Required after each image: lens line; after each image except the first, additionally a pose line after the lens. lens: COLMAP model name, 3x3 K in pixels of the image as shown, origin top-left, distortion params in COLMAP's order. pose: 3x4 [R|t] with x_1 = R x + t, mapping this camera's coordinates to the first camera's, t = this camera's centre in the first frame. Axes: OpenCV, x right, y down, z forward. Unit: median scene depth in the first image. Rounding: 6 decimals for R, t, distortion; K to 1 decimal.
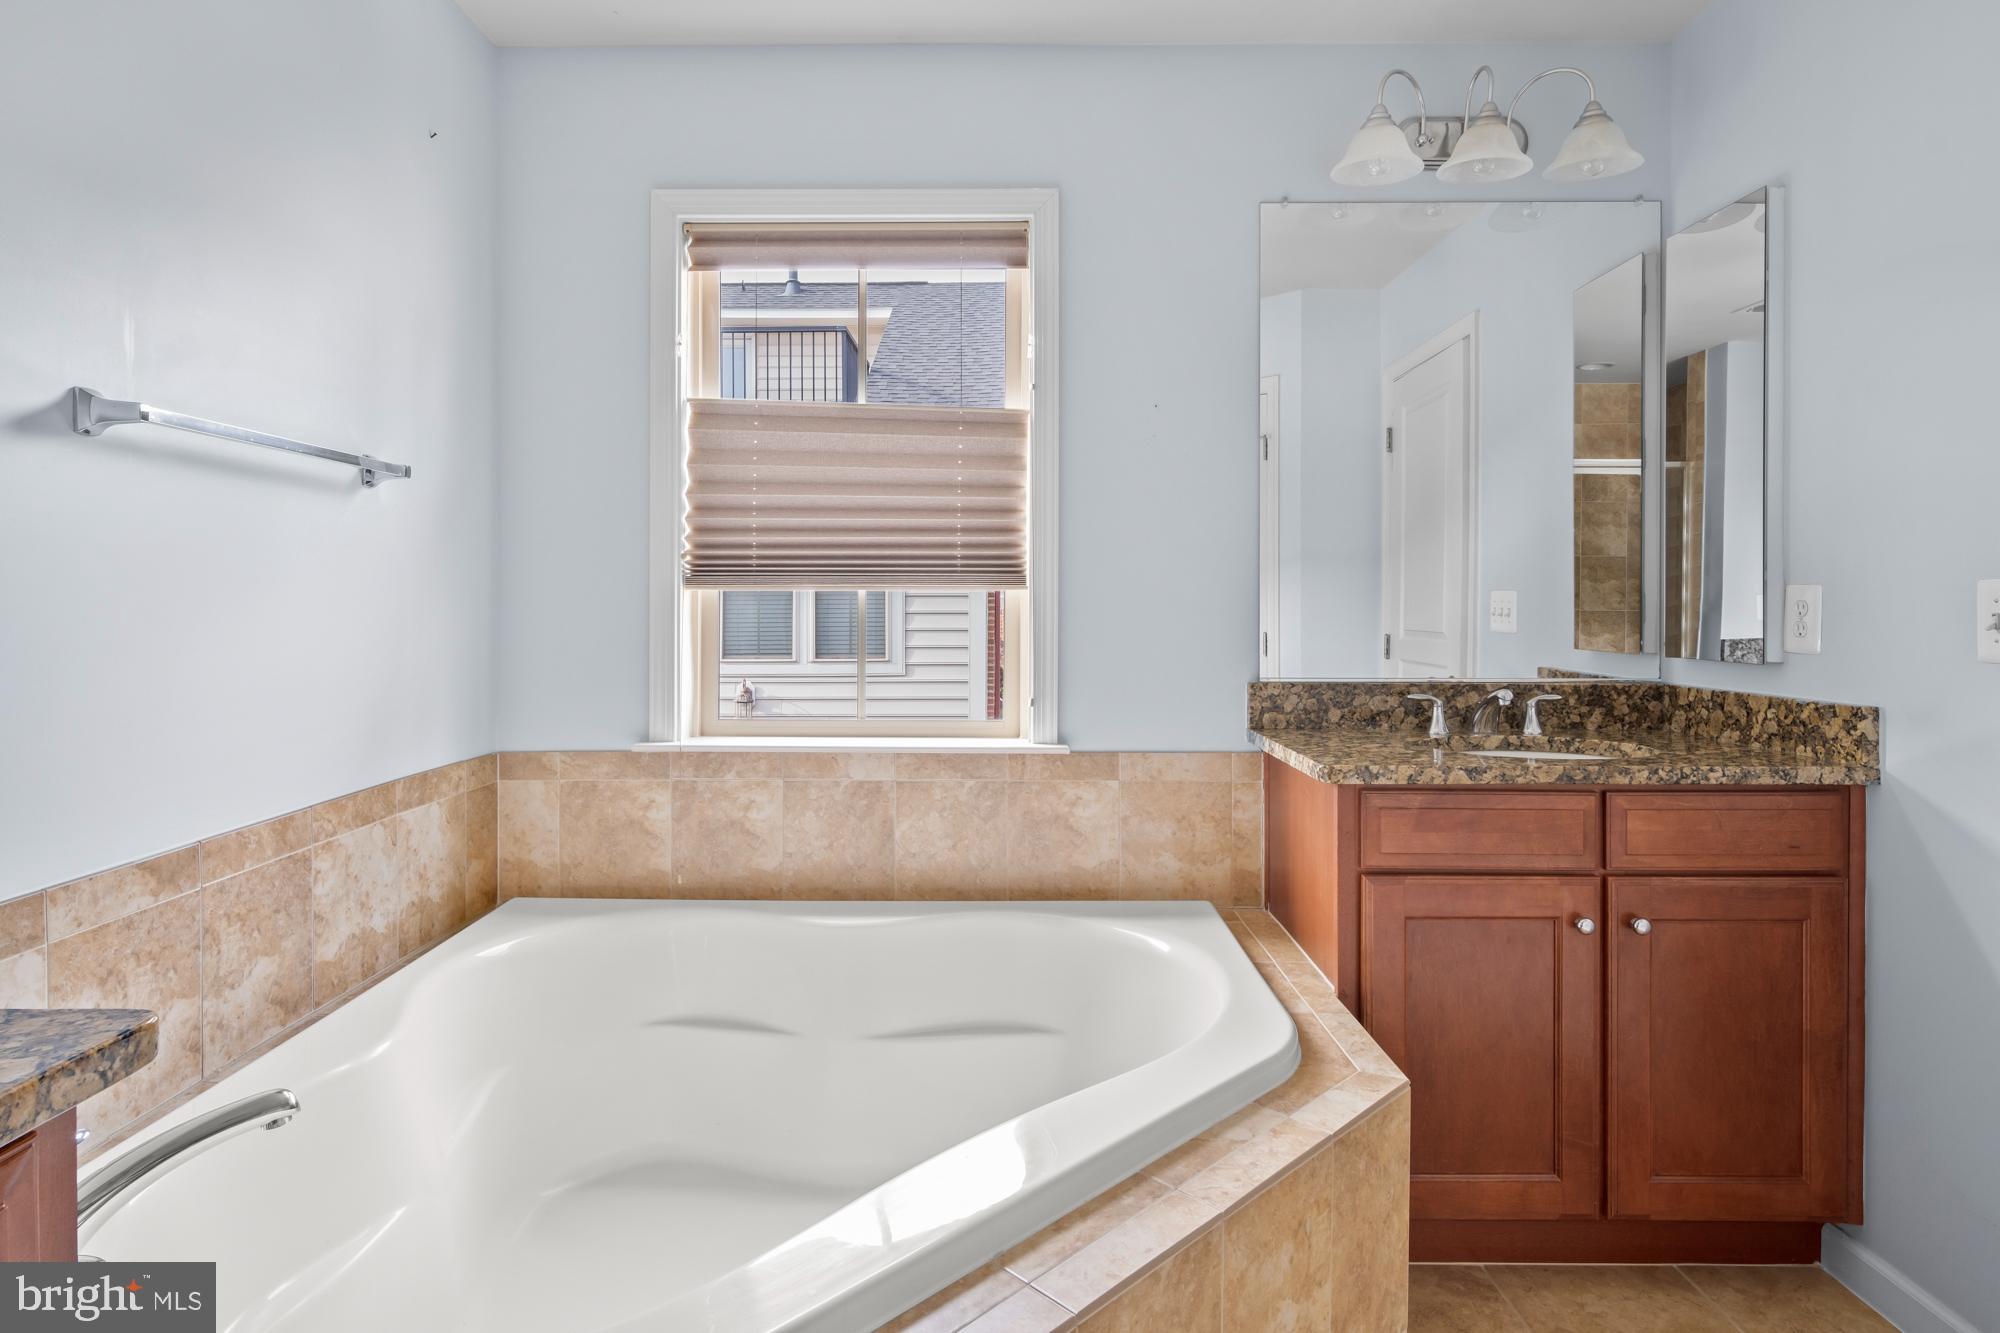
lens RADIAL K [[1076.5, 0, 989.4], [0, 1076.5, 601.8], [0, 0, 1]] dist [0.004111, 0.000267]
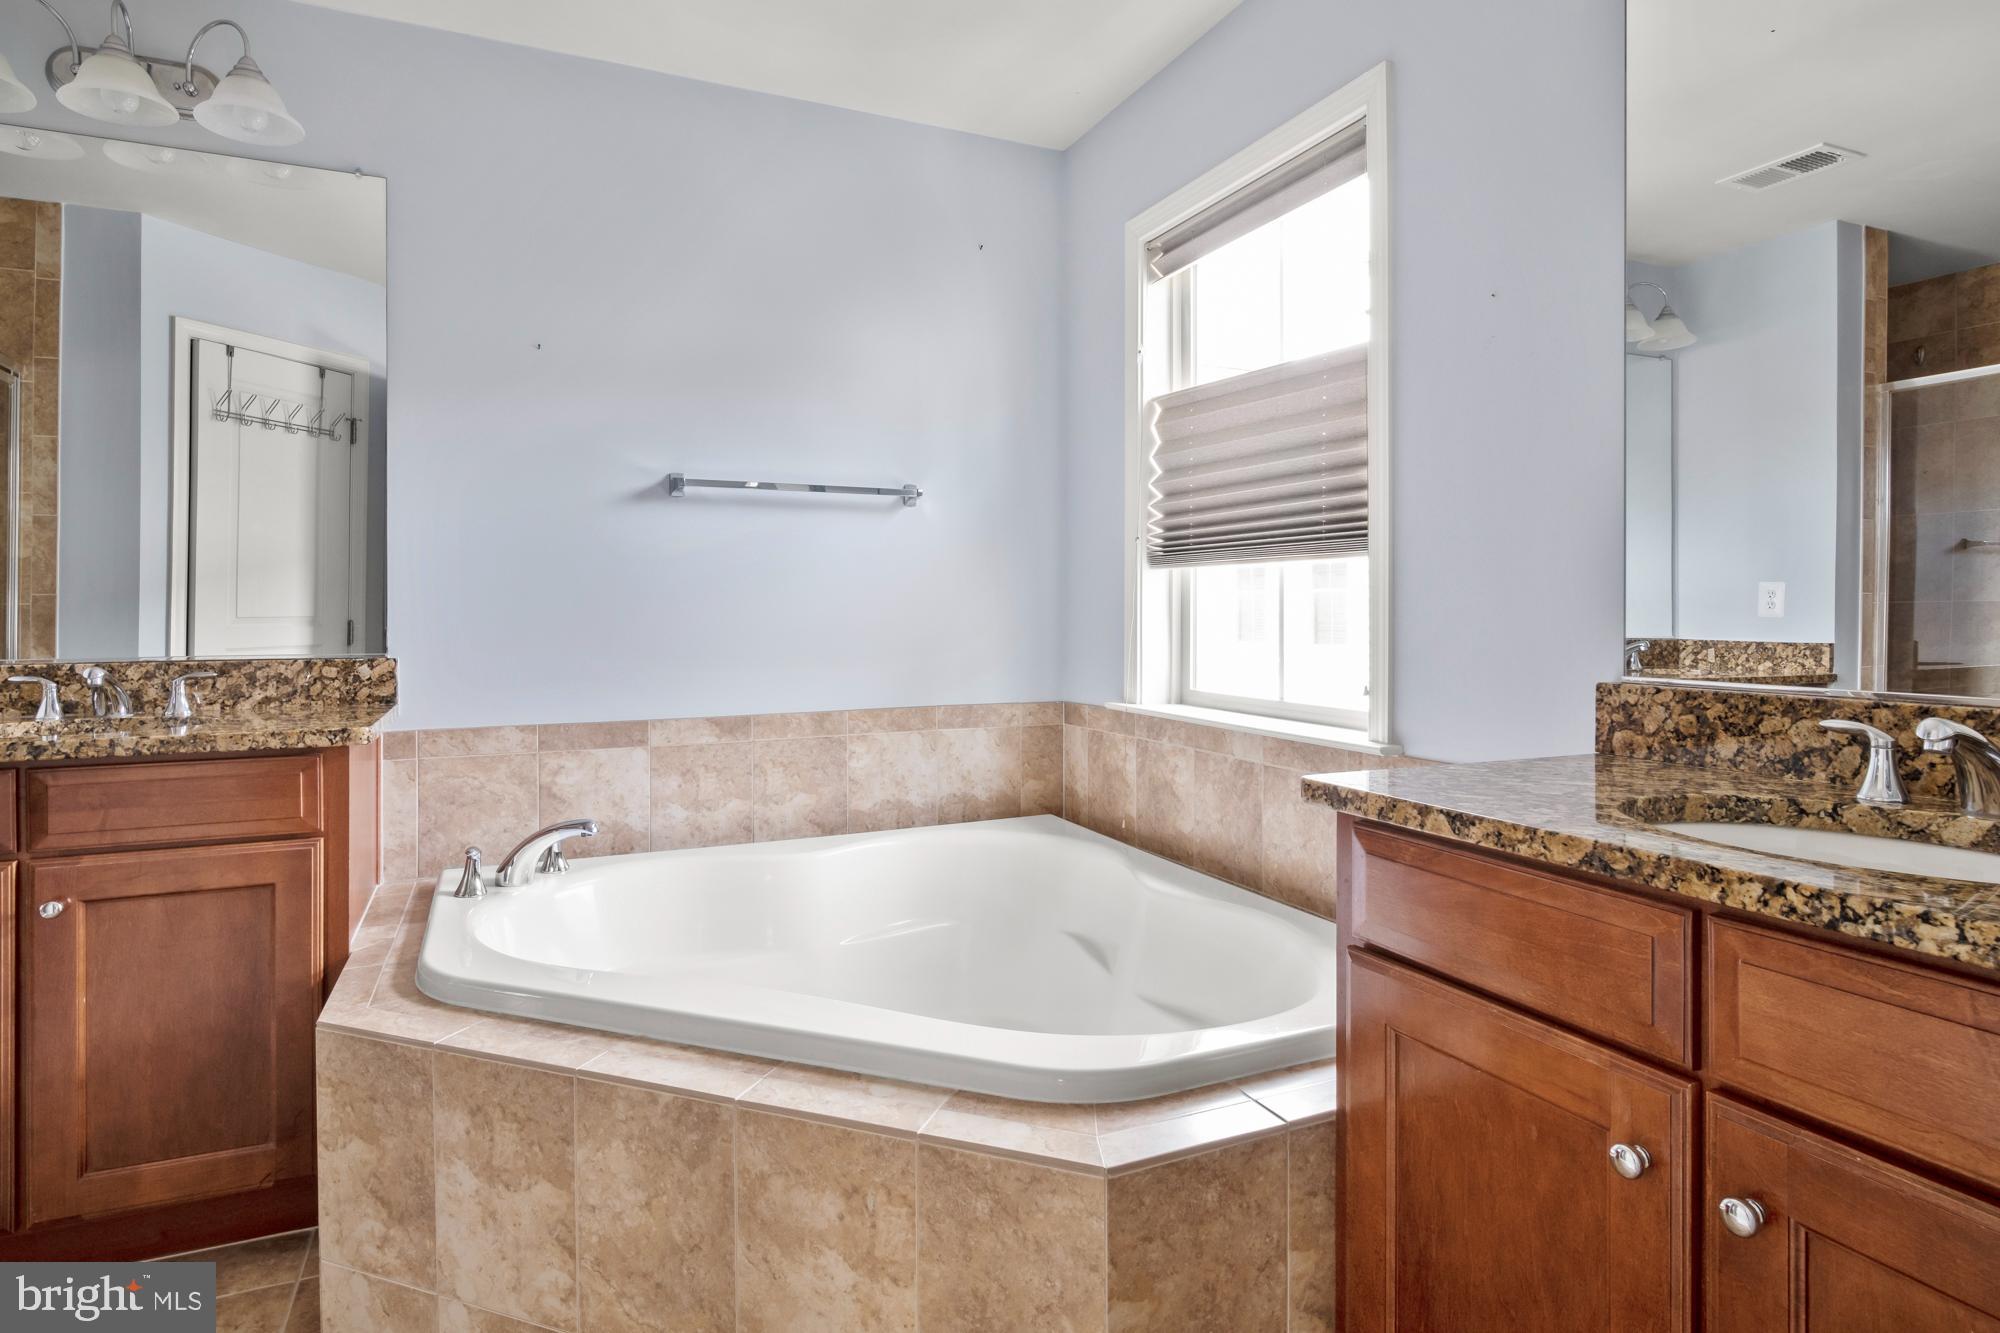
lens RADIAL K [[1076.5, 0, 989.4], [0, 1076.5, 601.8], [0, 0, 1]] dist [0.004111, 0.000267]
pose [[0.419565, -0.006735, -0.907700, 0.749652], [0.001913, 0.999977, -0.006535, 0.033023], [0.907723, 0.001005, 0.419568, 0.430068]]
